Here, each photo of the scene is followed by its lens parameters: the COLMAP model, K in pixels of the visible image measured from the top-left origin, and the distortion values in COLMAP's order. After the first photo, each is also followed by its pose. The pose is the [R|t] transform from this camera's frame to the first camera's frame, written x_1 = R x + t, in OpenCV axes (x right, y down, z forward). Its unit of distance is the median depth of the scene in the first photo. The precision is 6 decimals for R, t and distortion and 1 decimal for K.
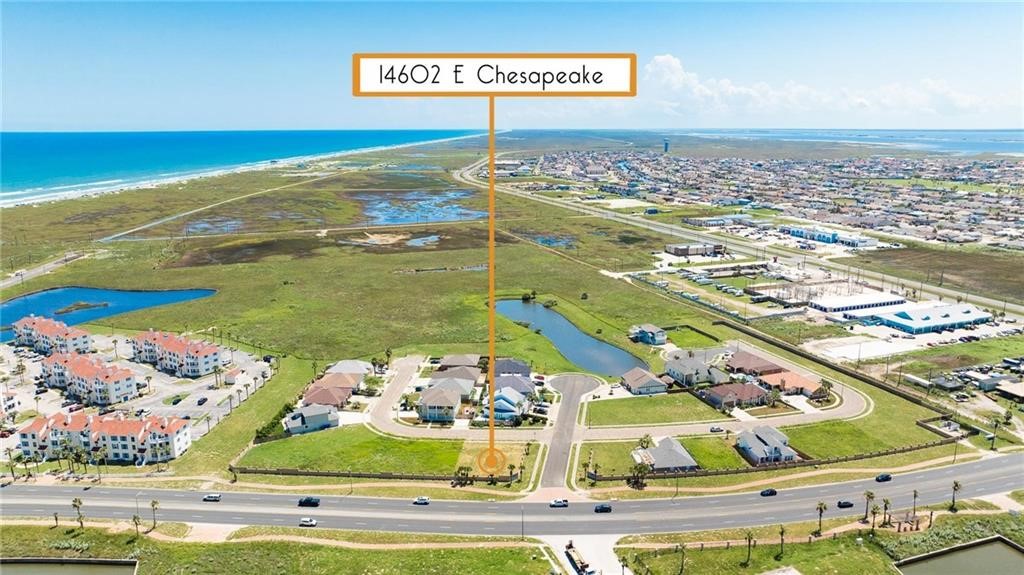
lens RADIAL K [[727.9, 0, 507.4], [0, 727.9, 283.7], [0, 0, 1]] dist [-0.032487, 0.029137]
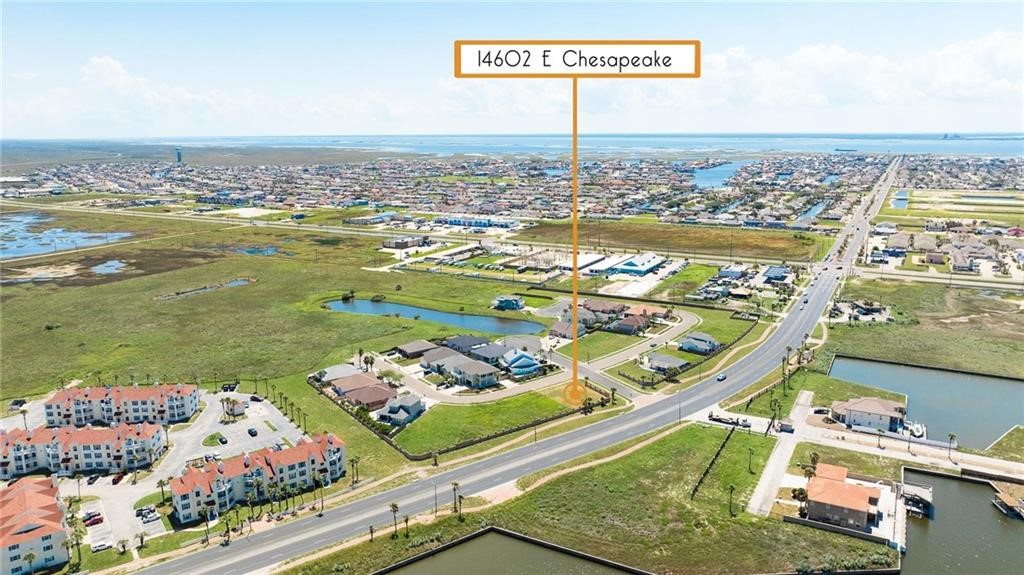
lens RADIAL K [[727.9, 0, 507.4], [0, 727.9, 283.7], [0, 0, 1]] dist [-0.032487, 0.029137]
pose [[0.757882, -0.137240, 0.637793, -0.774657], [0.143747, 0.988725, 0.041941, -0.017940], [-0.636358, 0.059895, 0.769065, 0.072488]]
